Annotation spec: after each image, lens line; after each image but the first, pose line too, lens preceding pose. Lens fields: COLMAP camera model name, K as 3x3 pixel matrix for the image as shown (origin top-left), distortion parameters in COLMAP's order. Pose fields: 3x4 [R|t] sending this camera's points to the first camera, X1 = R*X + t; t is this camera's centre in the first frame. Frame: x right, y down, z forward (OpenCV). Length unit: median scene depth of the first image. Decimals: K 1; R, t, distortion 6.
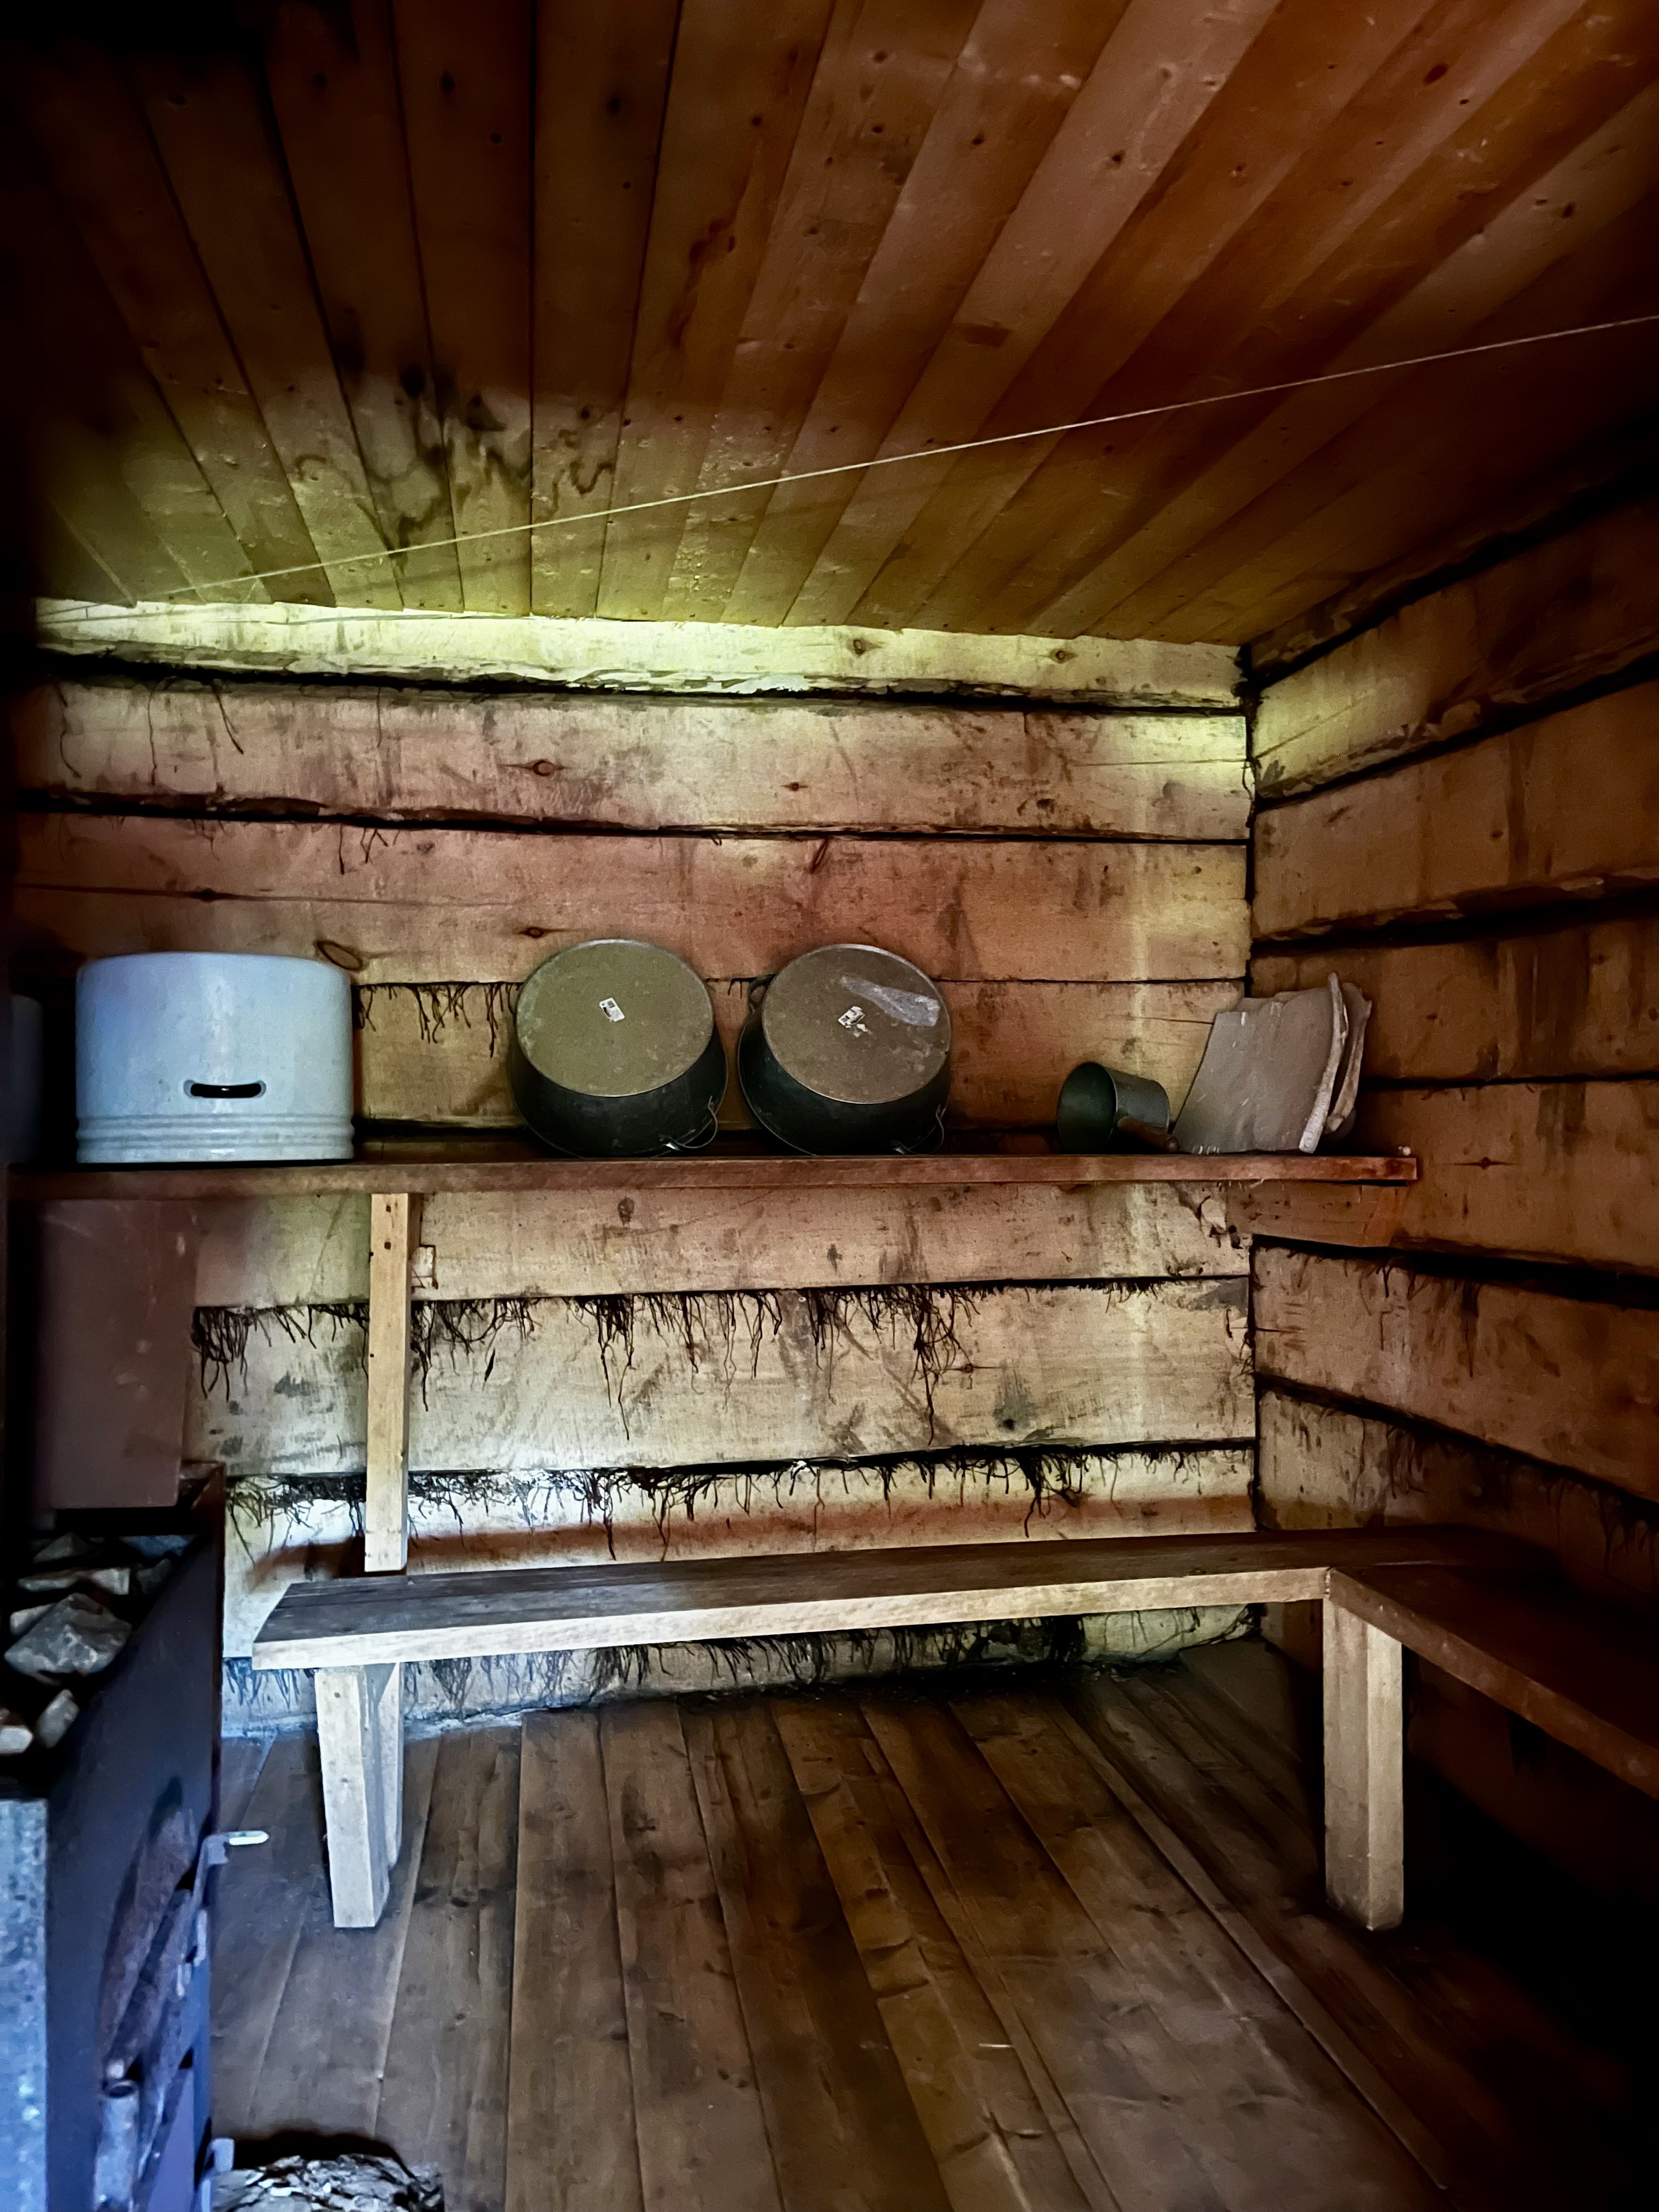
lens RADIAL K [[1707.0, 0, 847.1], [0, 1707.0, 1083.9], [0, 0, 1]] dist [0.037831, -0.065237]
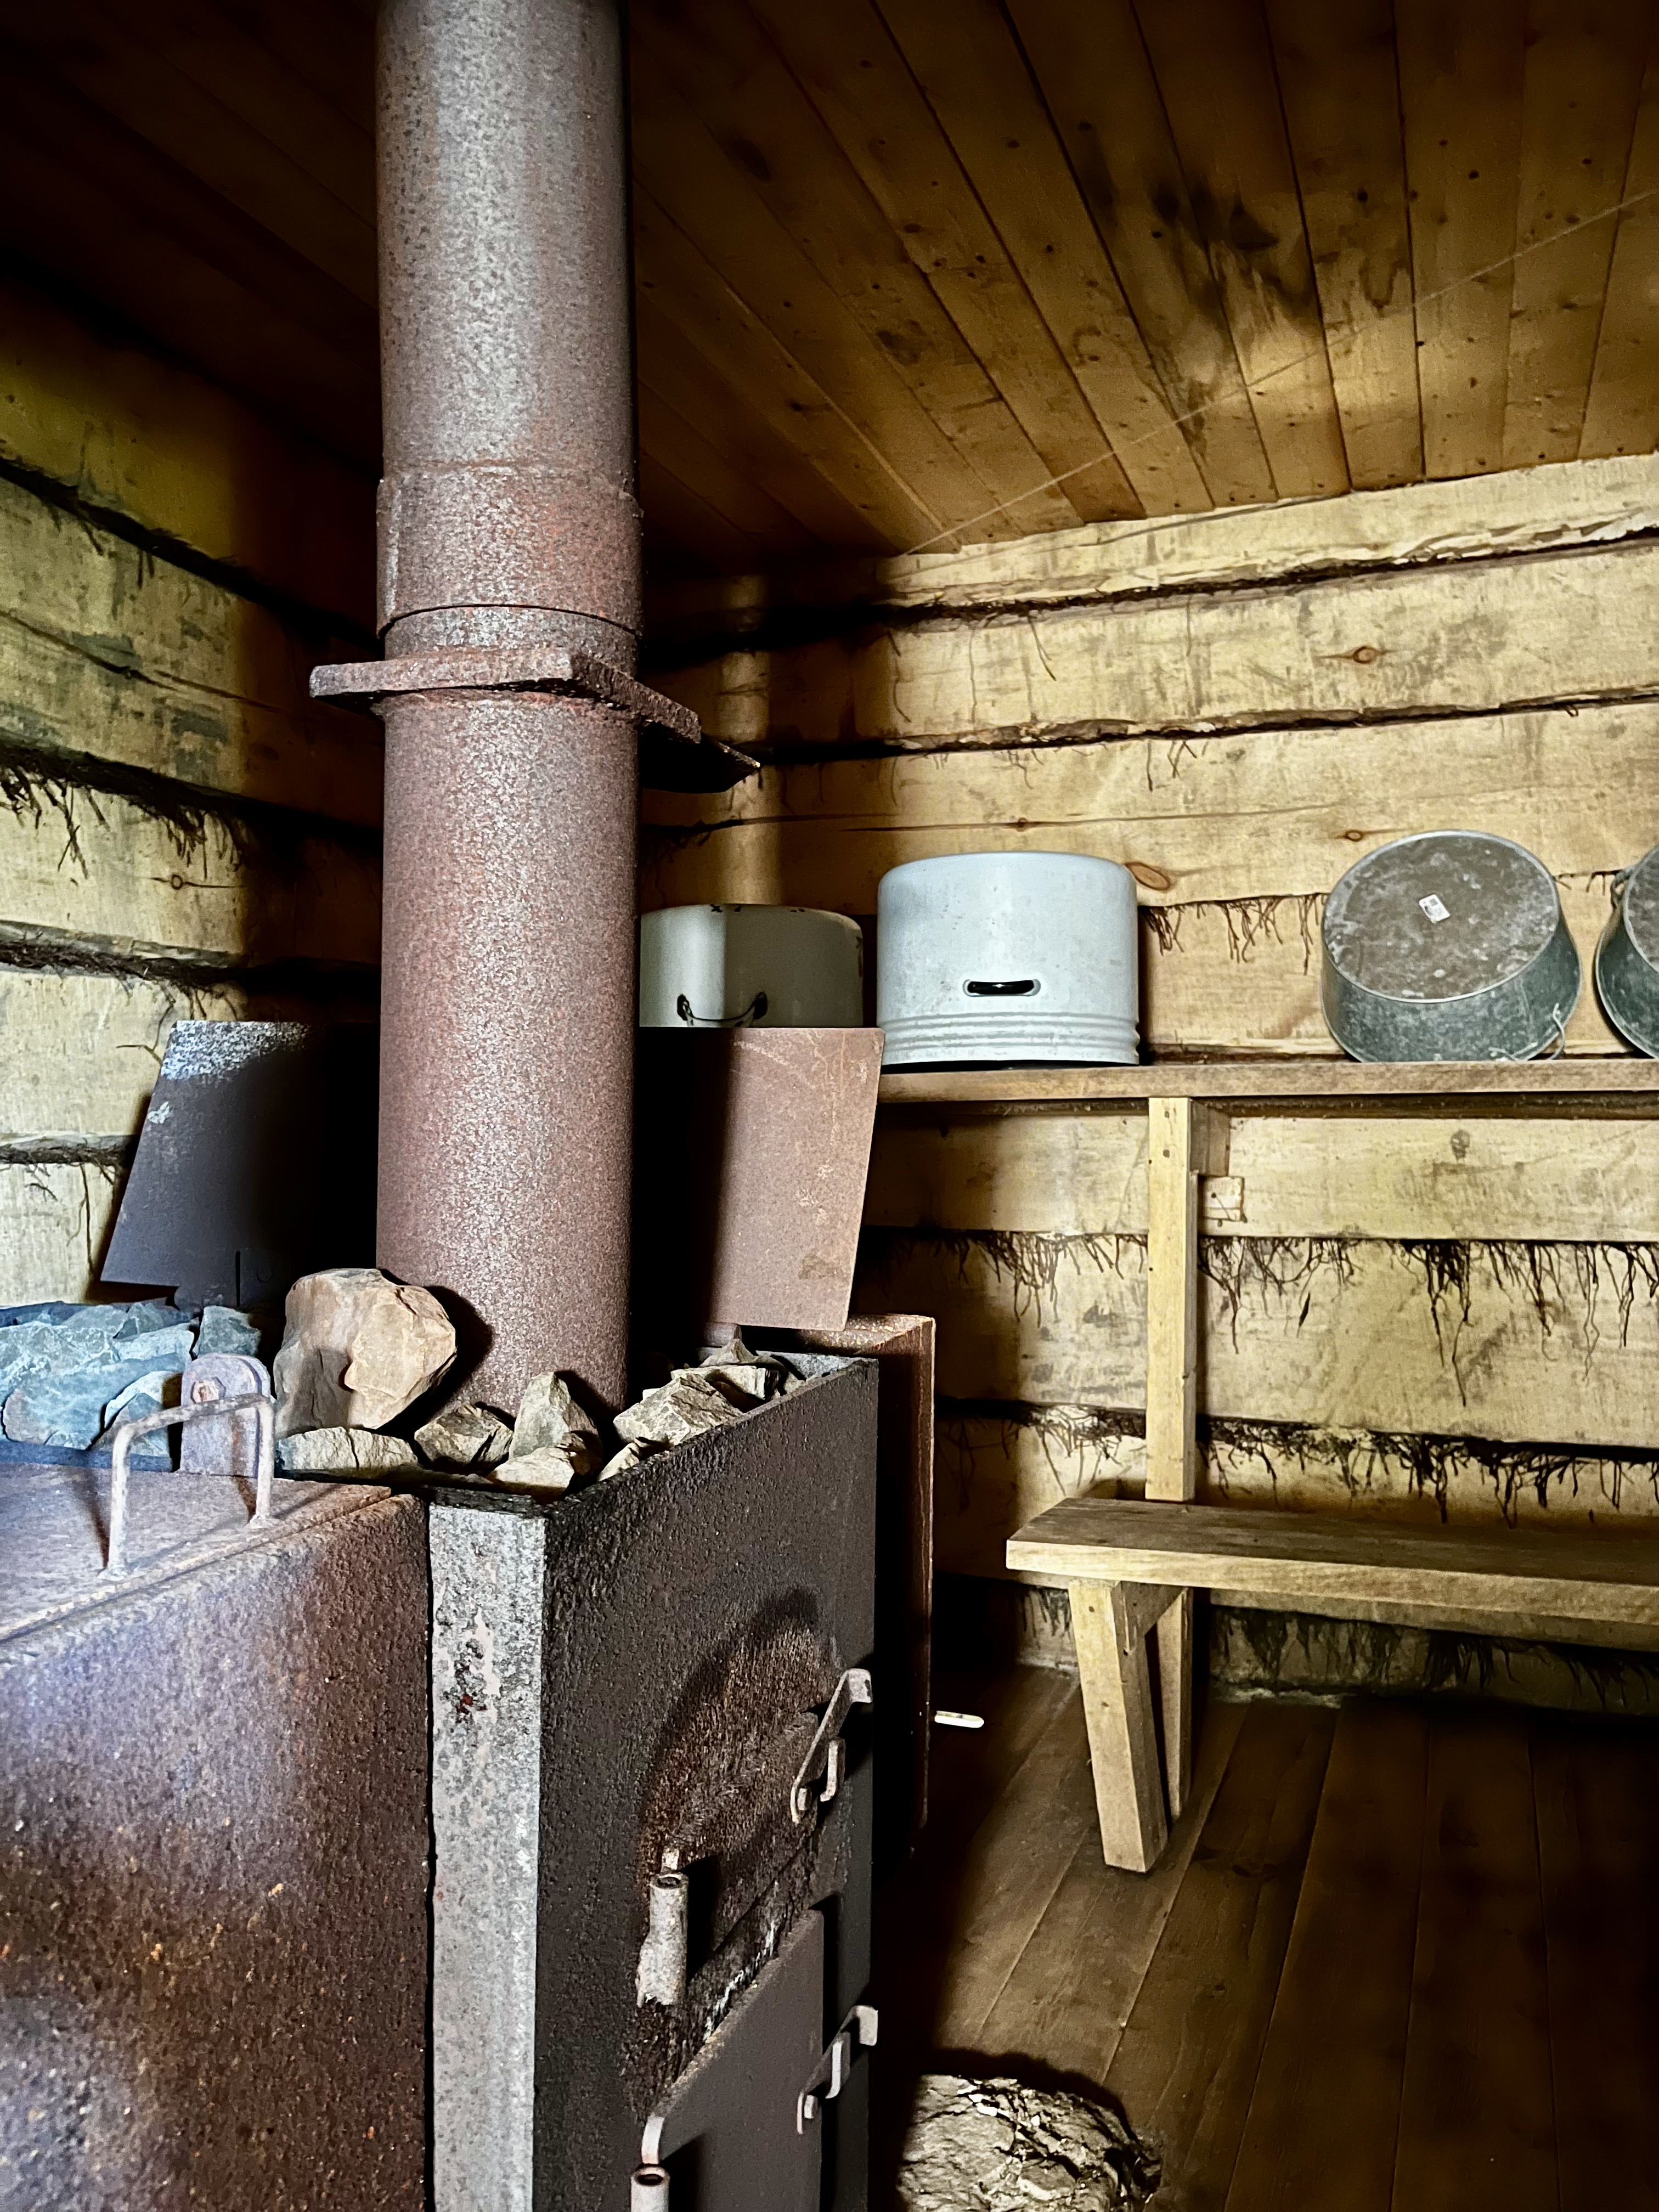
lens RADIAL K [[1707.0, 0, 847.7], [0, 1707.0, 1095.5], [0, 0, 1]] dist [0.037831, -0.065237]
pose [[0.860582, -0.006119, -0.509275, 0.048767], [0.000161, 0.999931, -0.011742, 0.060520], [0.509312, 0.010023, 0.860524, 0.084536]]
